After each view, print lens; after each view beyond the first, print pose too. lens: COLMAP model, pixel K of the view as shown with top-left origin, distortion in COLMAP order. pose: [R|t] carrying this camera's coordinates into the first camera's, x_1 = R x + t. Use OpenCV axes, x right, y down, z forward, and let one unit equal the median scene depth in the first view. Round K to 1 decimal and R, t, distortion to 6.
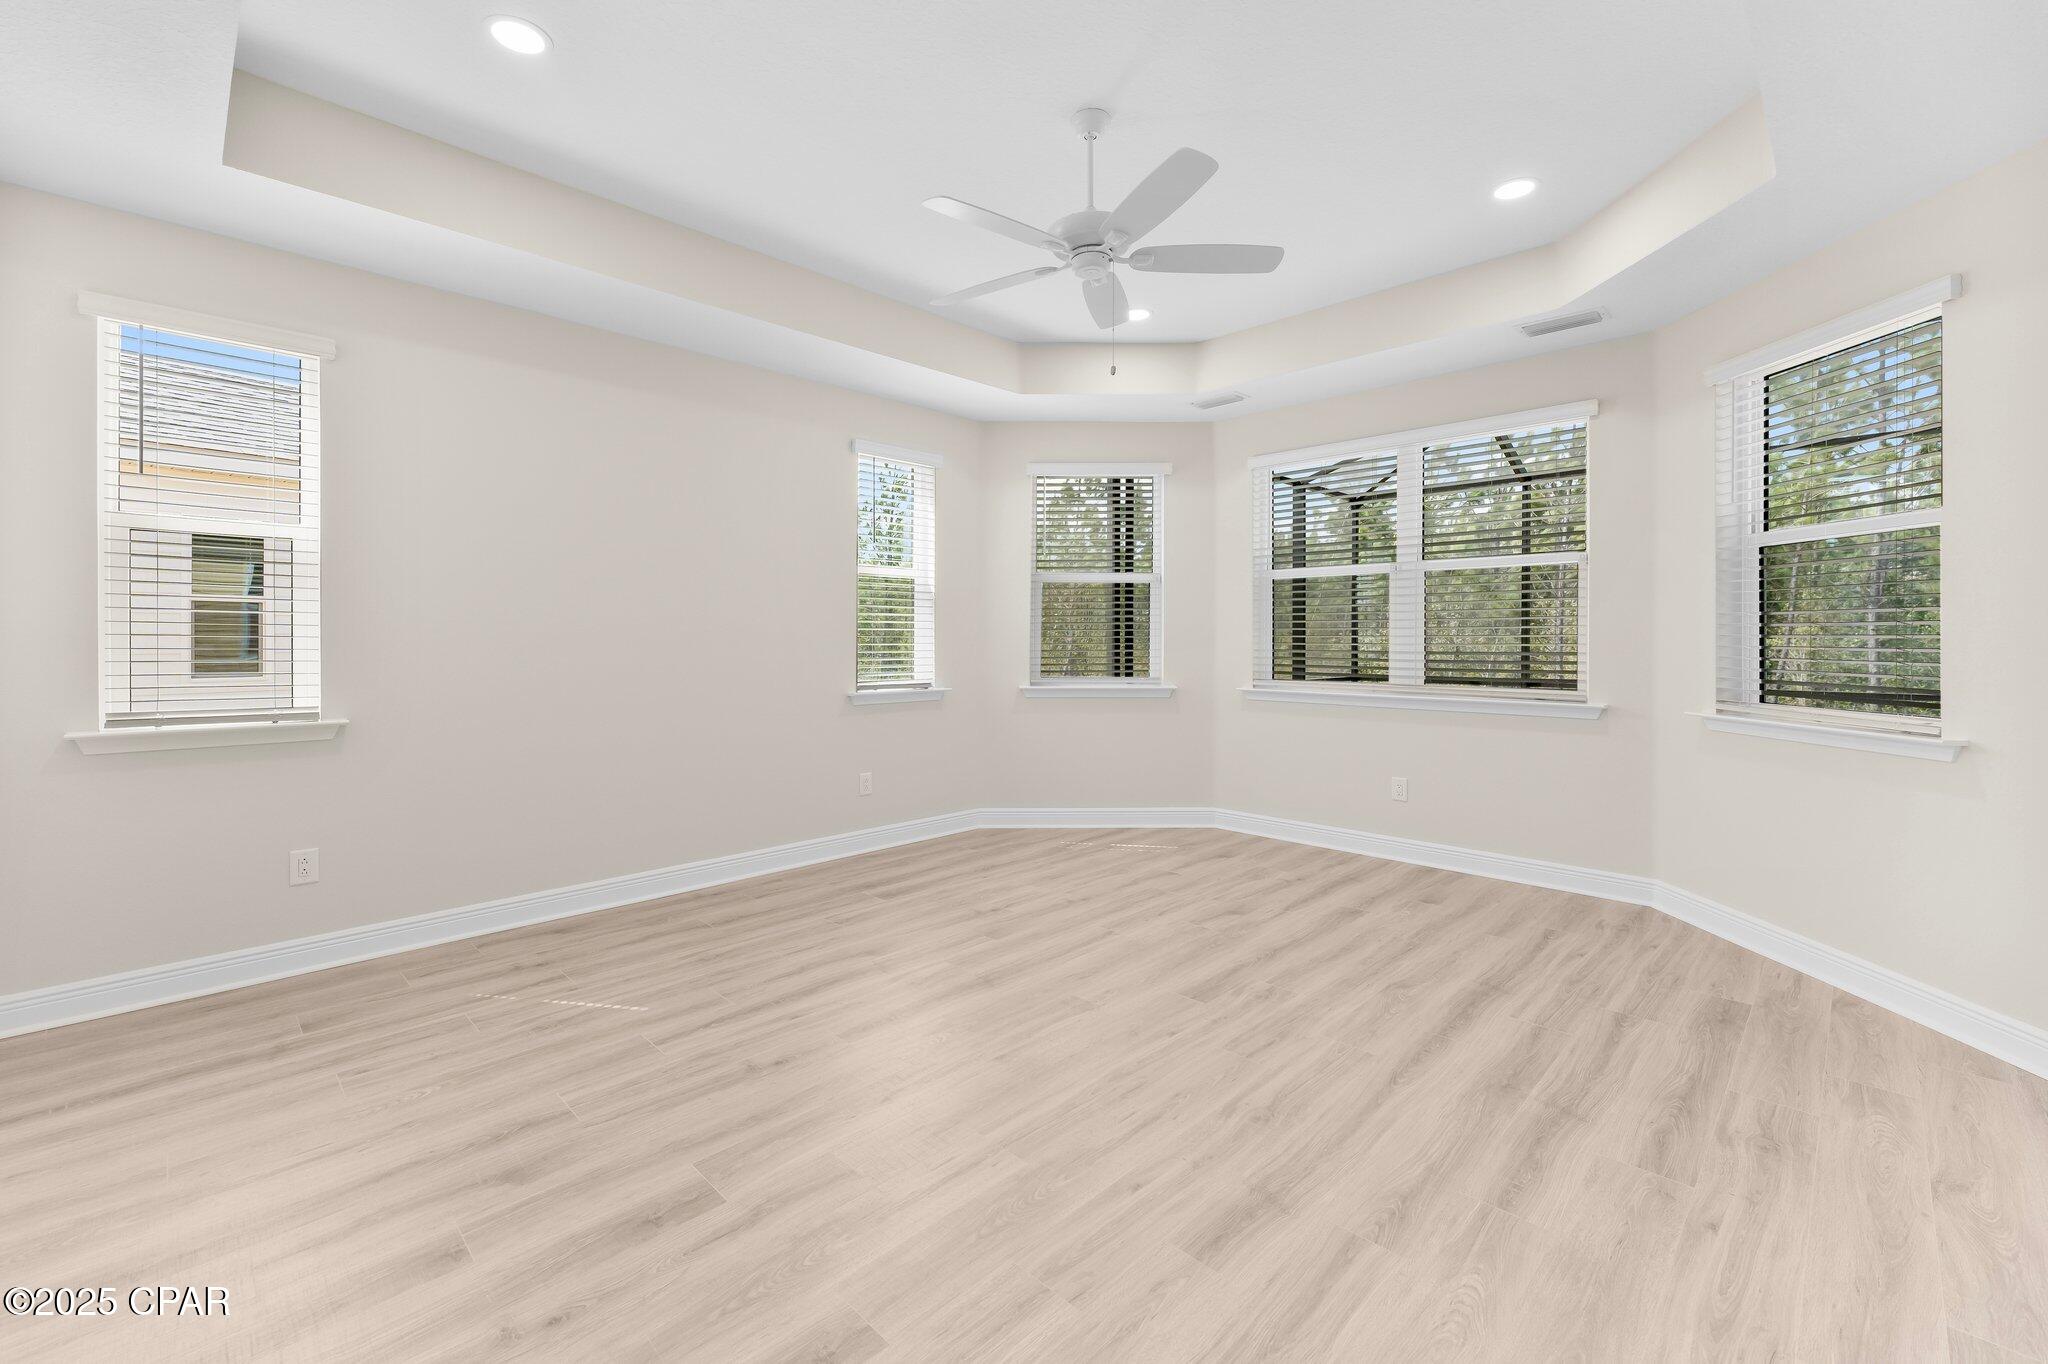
lens RADIAL K [[828.6, 0, 1033.9], [0, 828.6, 636.4], [0, 0, 1]] dist [0.000820, 0.000678]
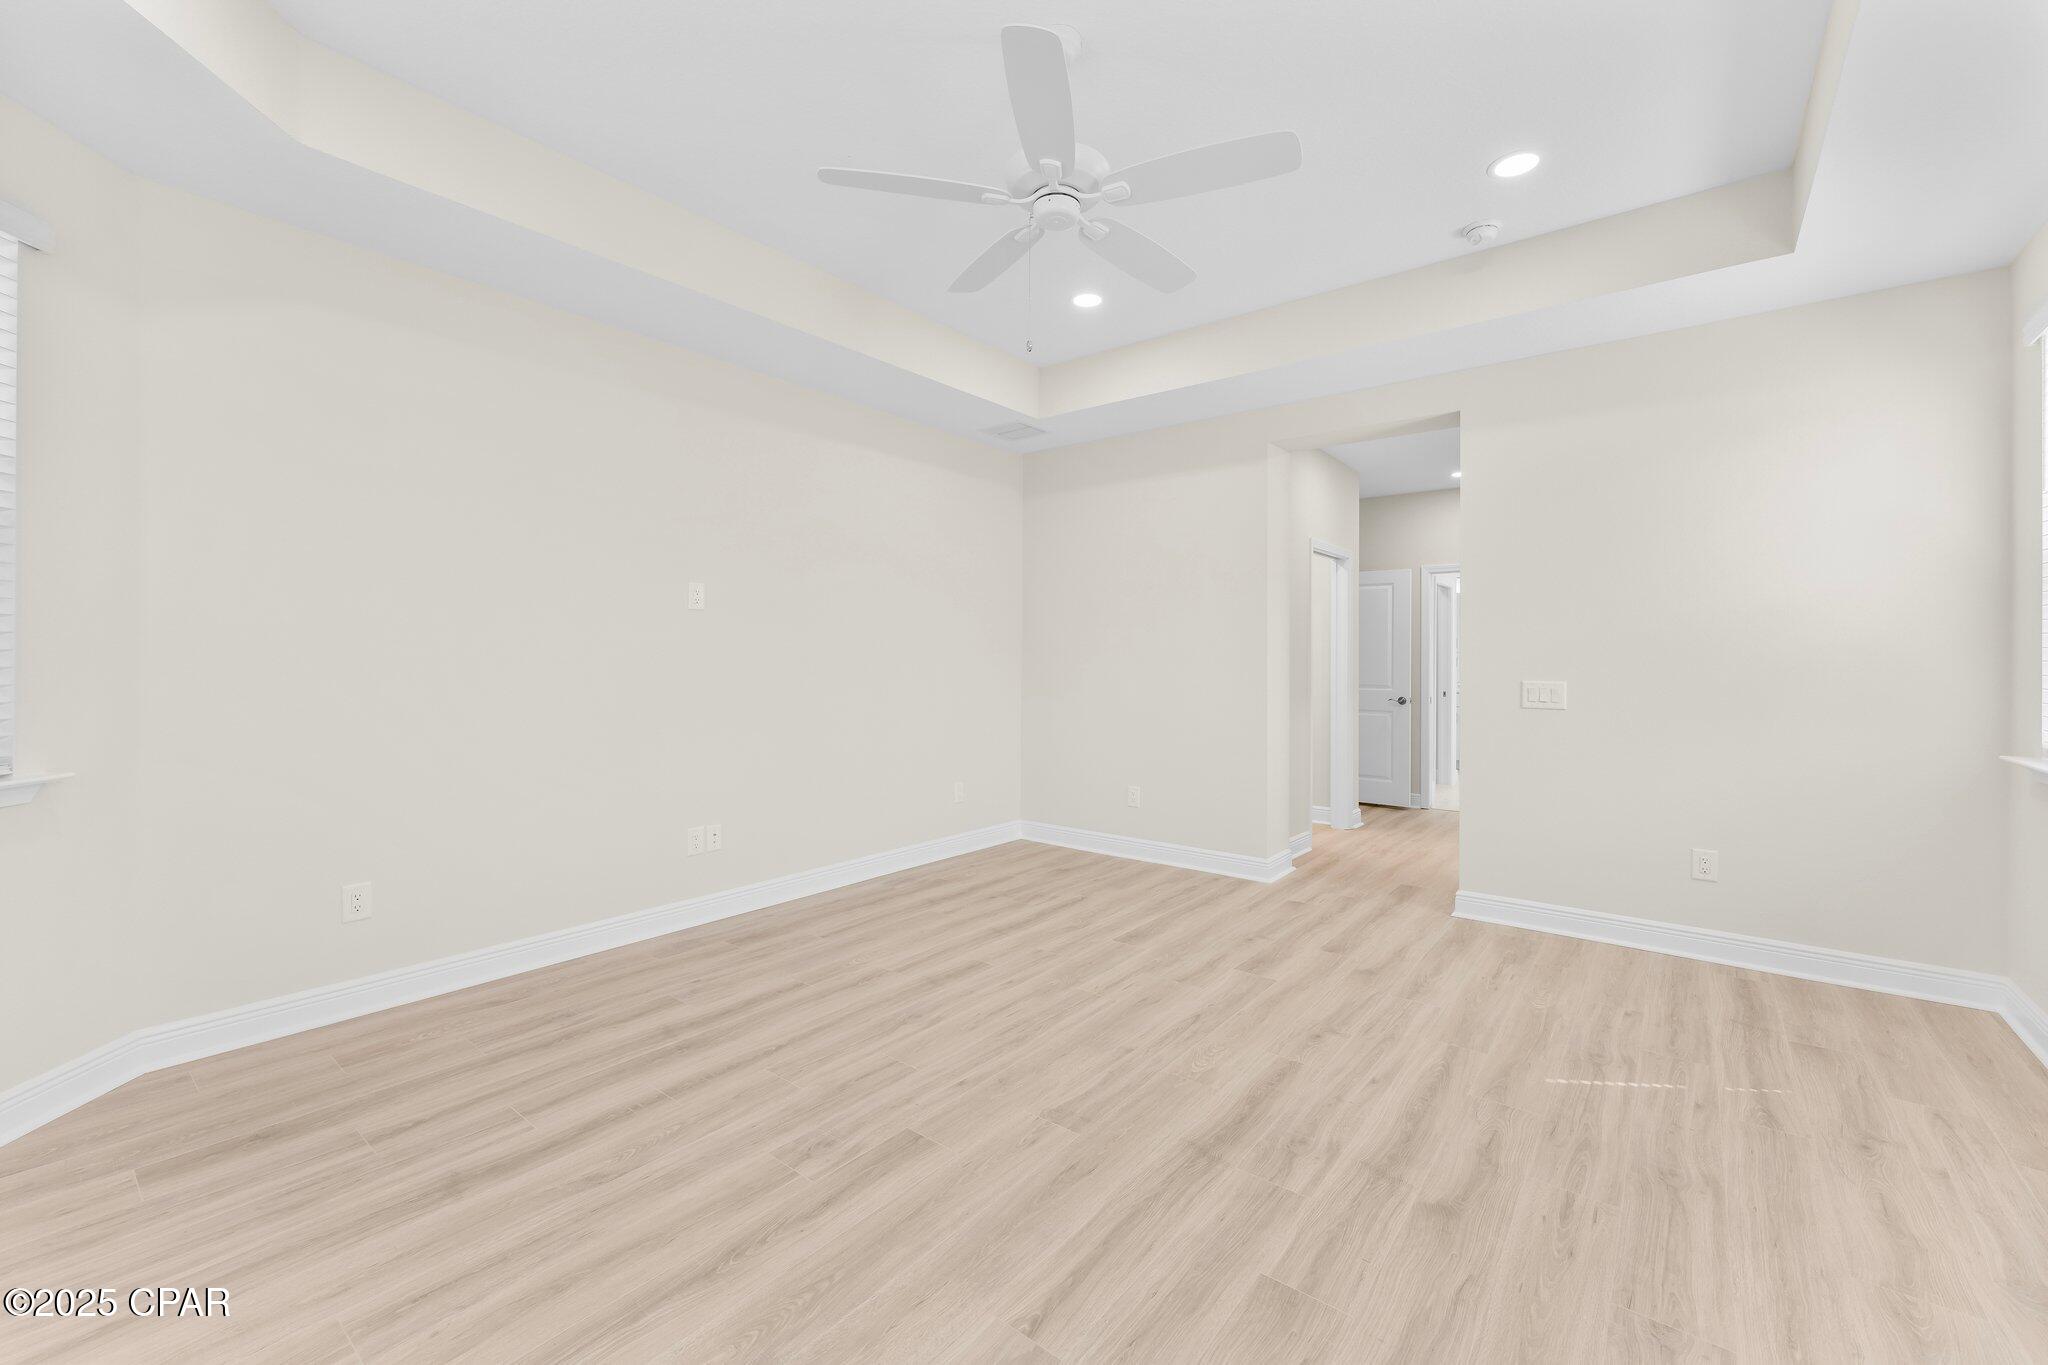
lens RADIAL K [[828.6, 0, 1022.8], [0, 828.6, 674.3], [0, 0, 1]] dist [0.000820, 0.000678]
pose [[-0.995173, -0.004521, -0.098033, 0.205533], [-0.006274, 0.999826, 0.017577, 0.001331], [0.097936, 0.018108, -0.995028, 2.062051]]
